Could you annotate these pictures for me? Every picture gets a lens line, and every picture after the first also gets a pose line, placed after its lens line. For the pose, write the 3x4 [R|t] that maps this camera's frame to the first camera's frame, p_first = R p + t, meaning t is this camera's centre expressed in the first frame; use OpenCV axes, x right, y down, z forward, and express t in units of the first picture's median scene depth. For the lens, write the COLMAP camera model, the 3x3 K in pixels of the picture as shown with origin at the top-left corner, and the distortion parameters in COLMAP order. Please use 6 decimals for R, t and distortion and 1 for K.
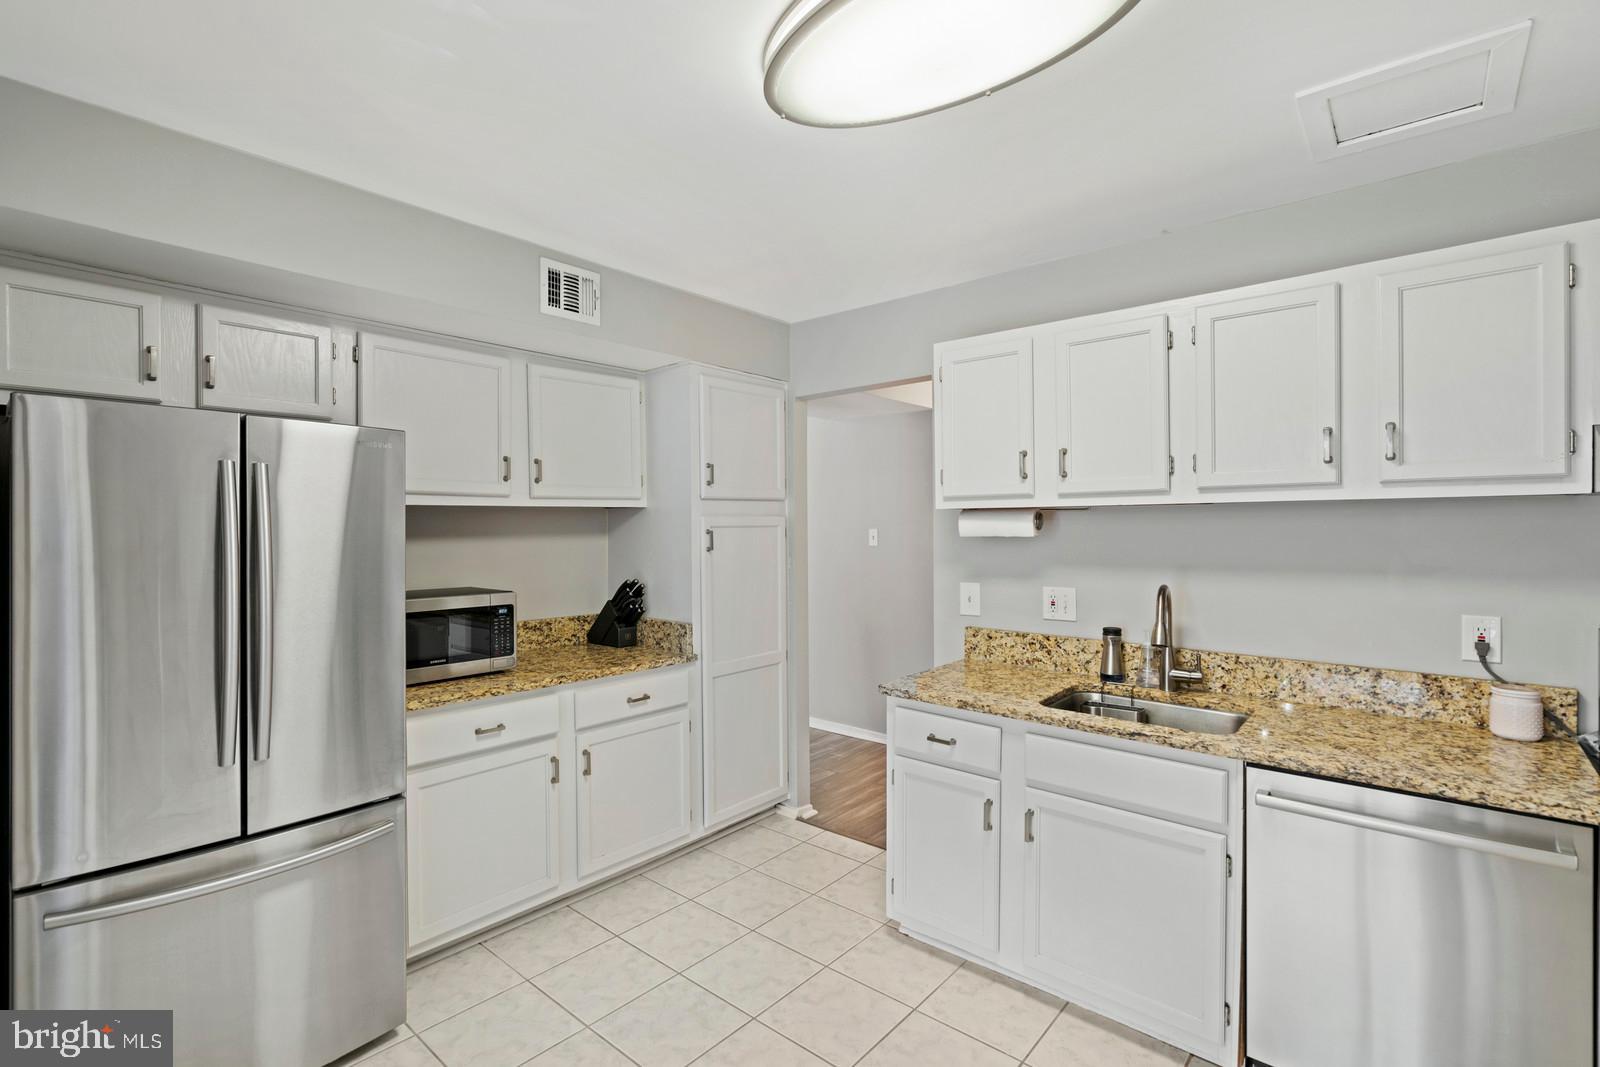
lens RADIAL K [[744.3, 0, 800.0], [0, 744.3, 533.5], [0, 0, 1]] dist [-0.004000, 0.005075]
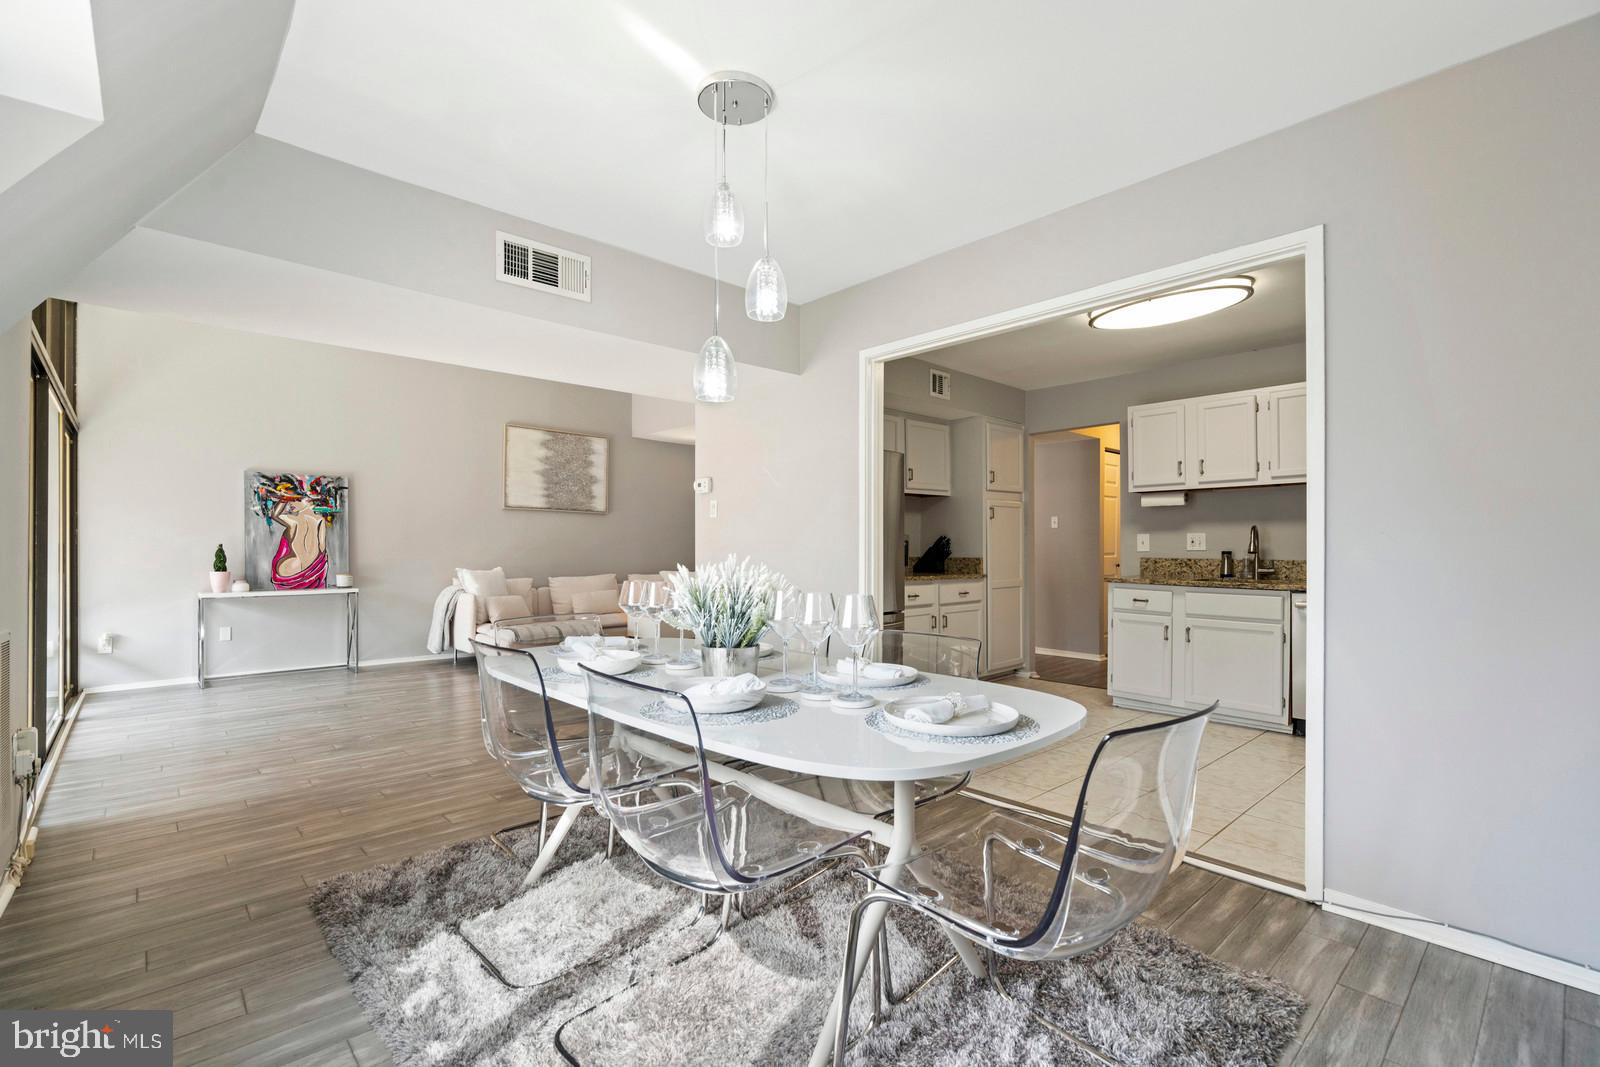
lens RADIAL K [[722.3, 0, 806.6], [0, 722.3, 544.4], [0, 0, 1]] dist [0.003115, 0.000403]
pose [[0.994471, 0.004815, -0.104905, -0.474266], [-0.006442, 0.999864, -0.015181, 0.143151], [0.104818, 0.015773, 0.994366, -0.996088]]
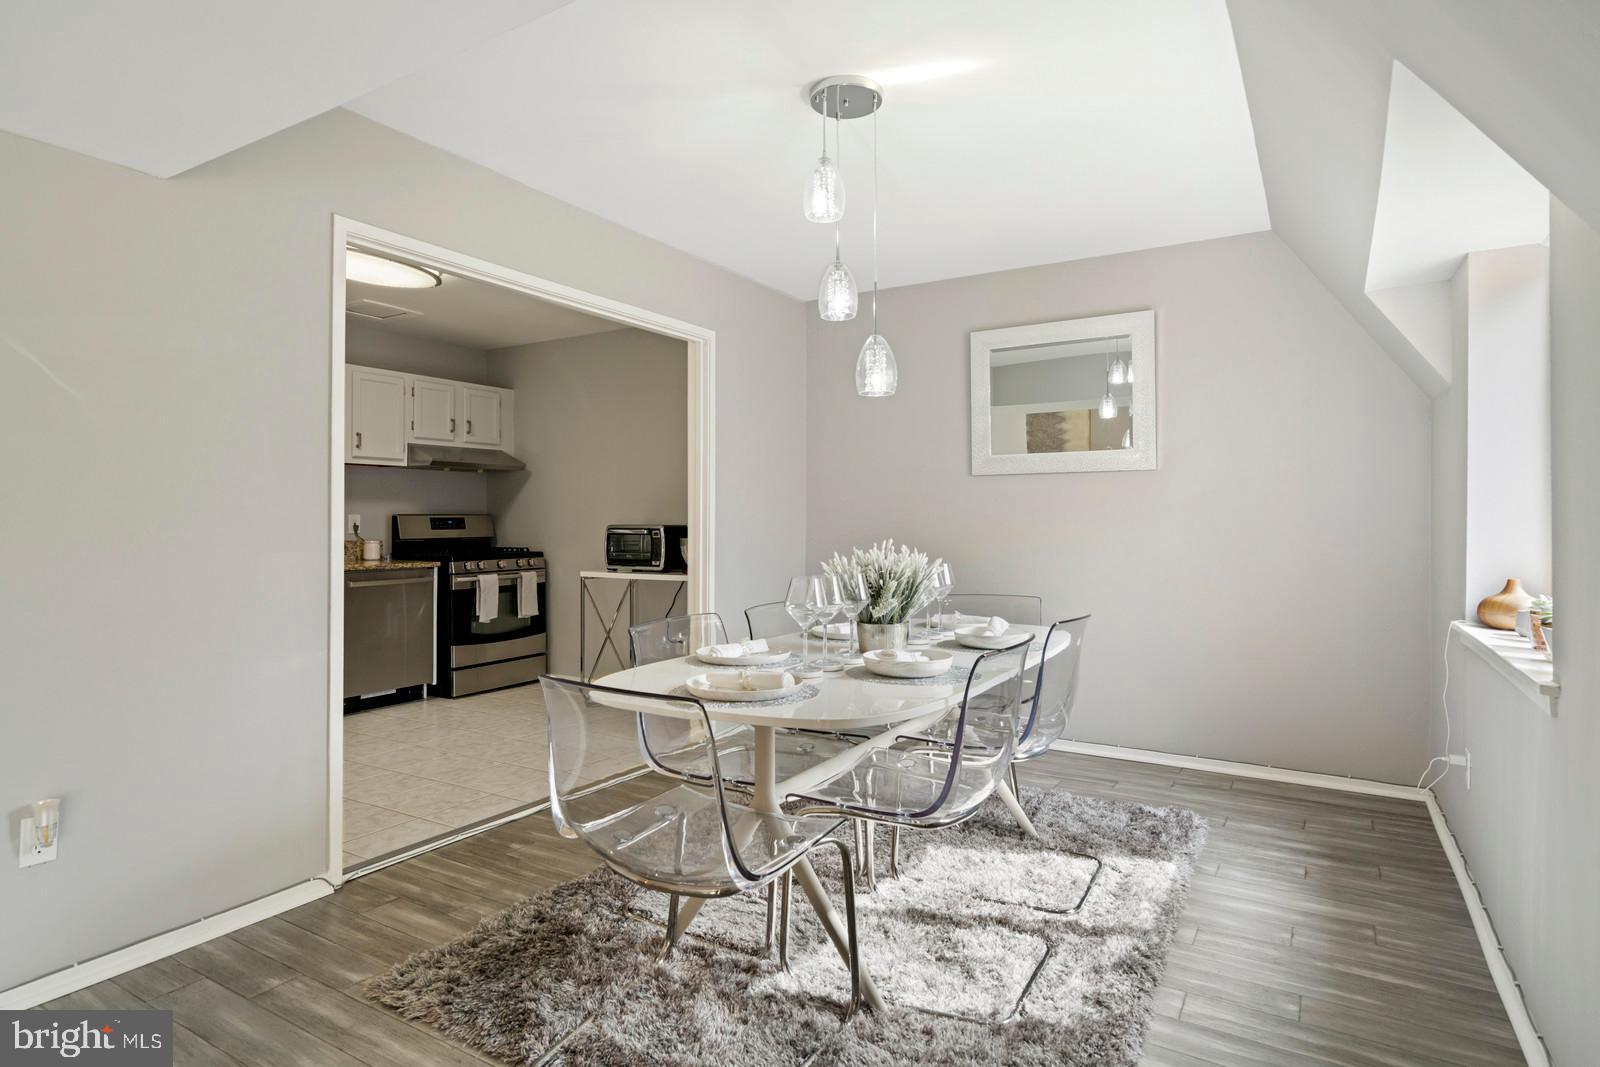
lens RADIAL K [[852.2, 0, 801.0], [0, 852.2, 513.5], [0, 0, 1]] dist [0.002746, 0.000497]
pose [[-0.156048, 0.014792, 0.987639, -1.591014], [0.011721, 0.999845, -0.013122, 0.124016], [-0.987680, 0.009529, -0.156197, -0.002116]]
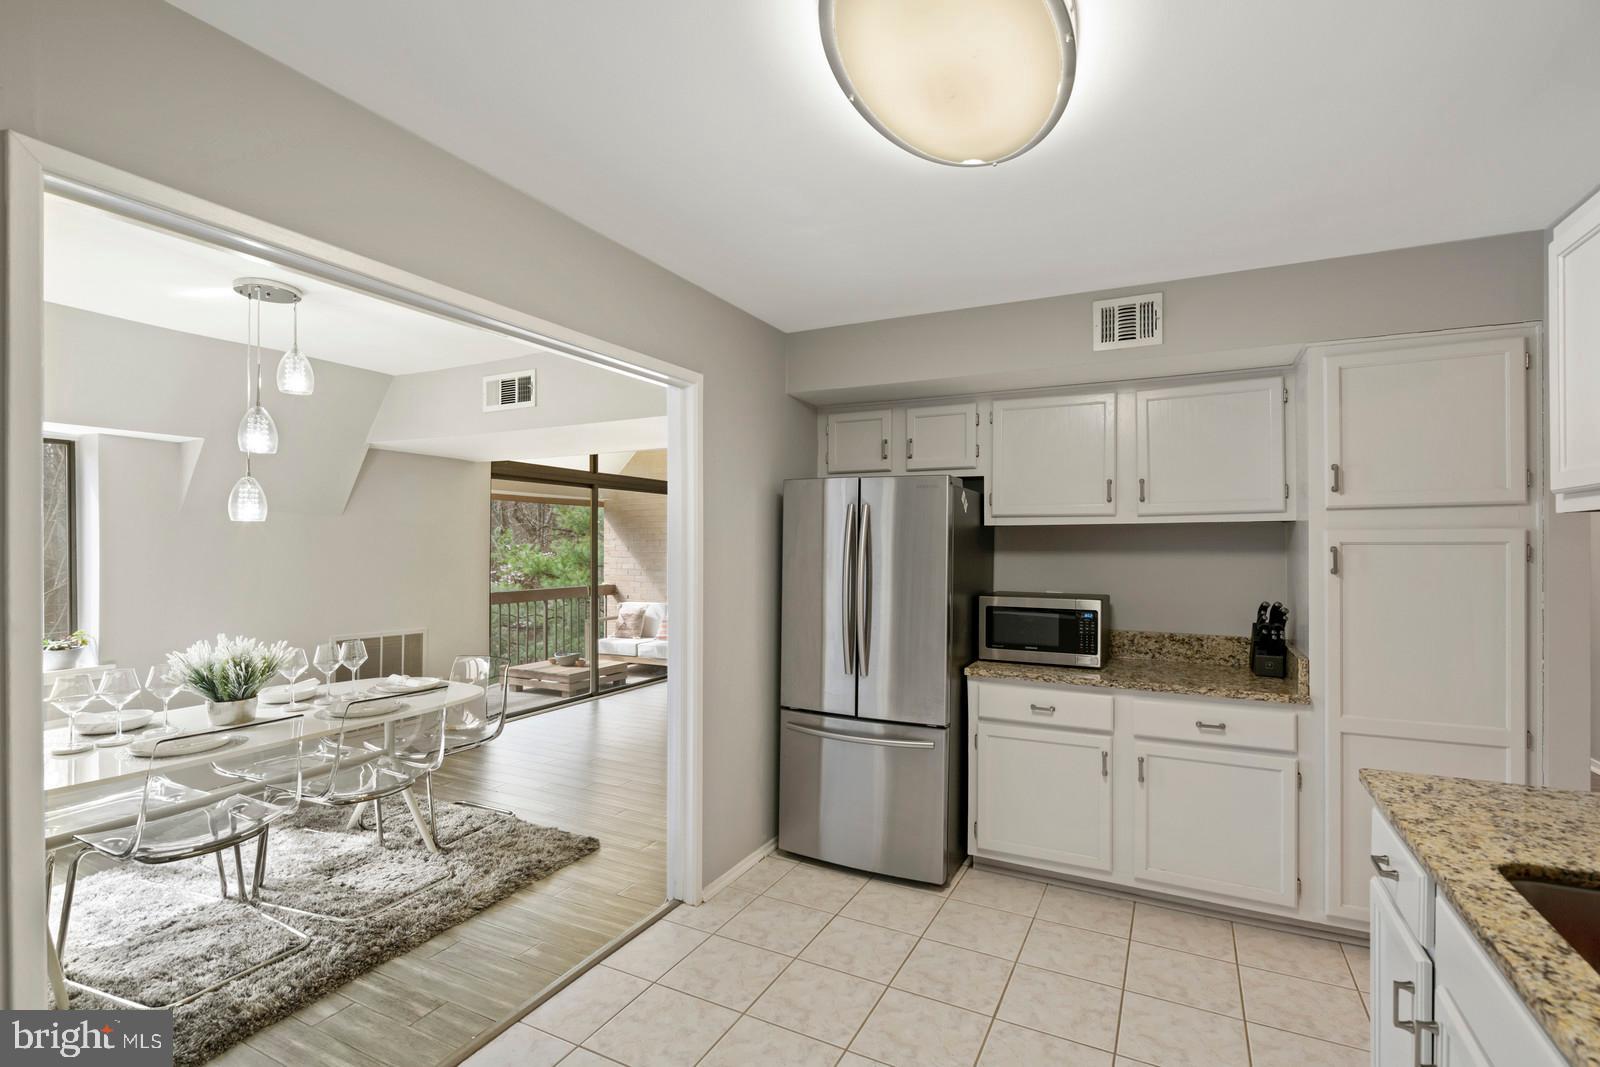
lens RADIAL K [[736.5, 0, 807.1], [0, 736.5, 550.1], [0, 0, 1]] dist [0.000033, 0.000434]
pose [[0.245803, 0.012117, -0.969244, 0.625617], [-0.012131, 0.999882, 0.009423, -0.002562], [0.969244, 0.009442, 0.245921, 0.310131]]
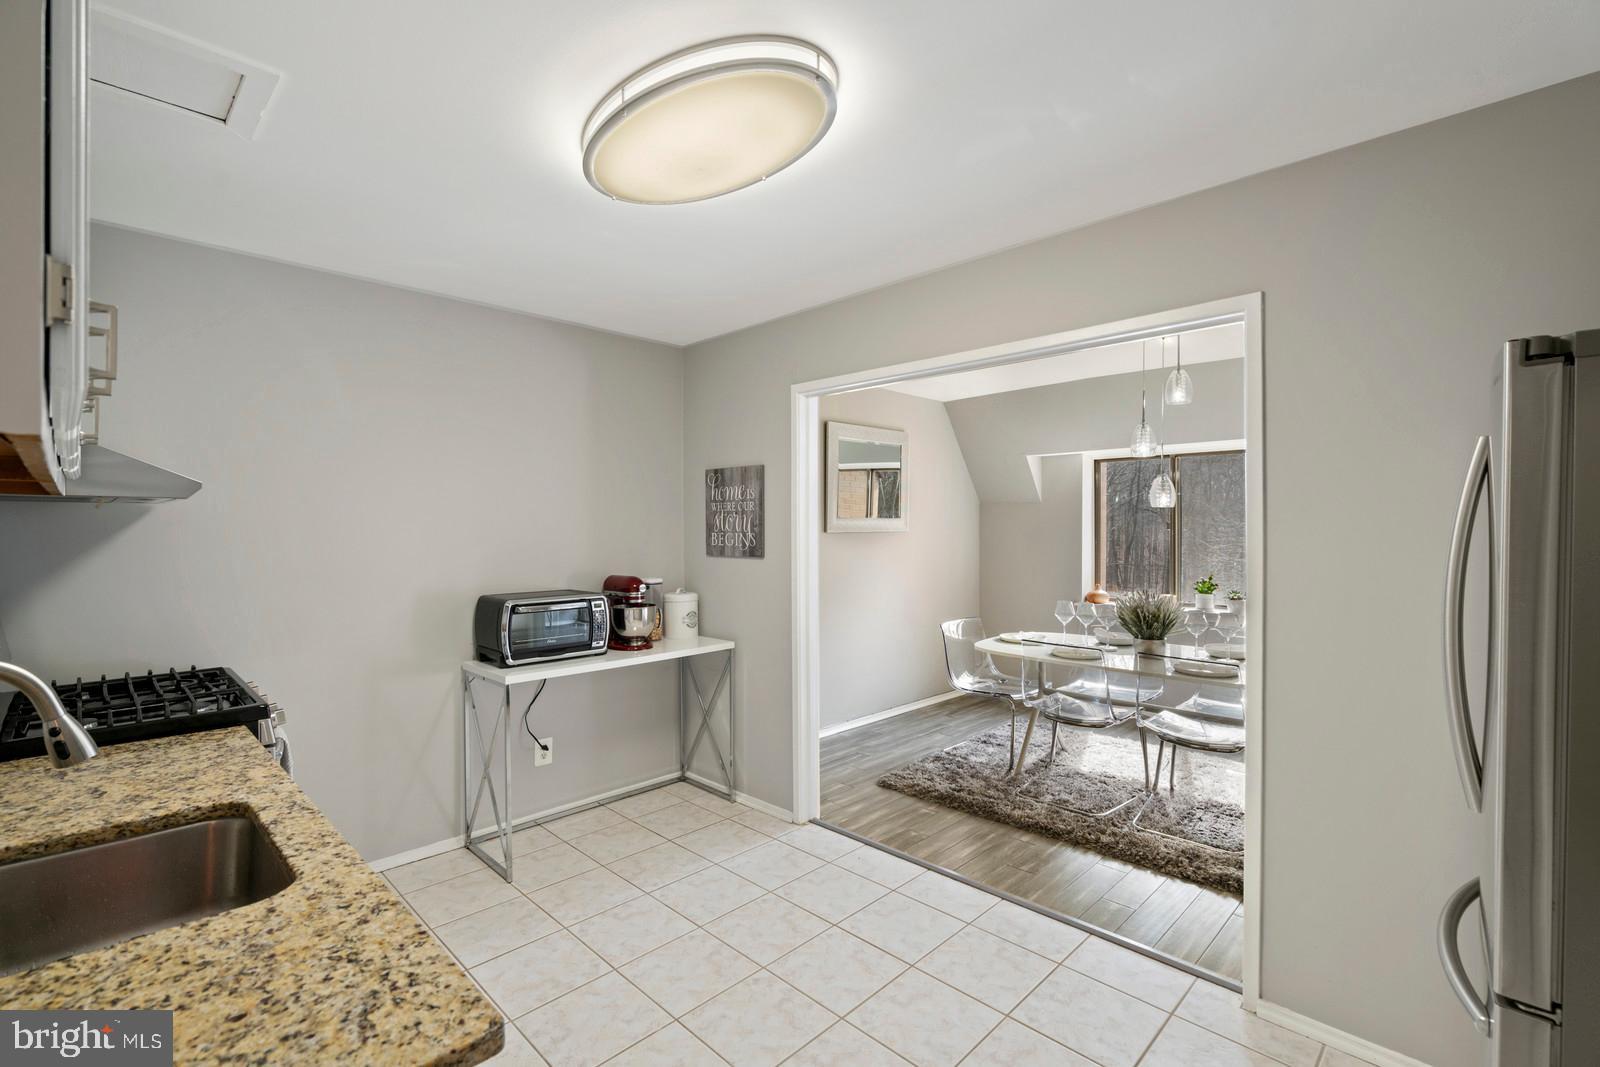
lens RADIAL K [[727.2, 0, 803.8], [0, 727.2, 529.1], [0, 0, 1]] dist [0.000739, 0.001189]
pose [[-0.997469, 0.007684, 0.070684, -0.044860], [0.008856, 0.999828, 0.016275, -0.008750], [-0.070547, 0.016860, -0.997366, 1.251811]]
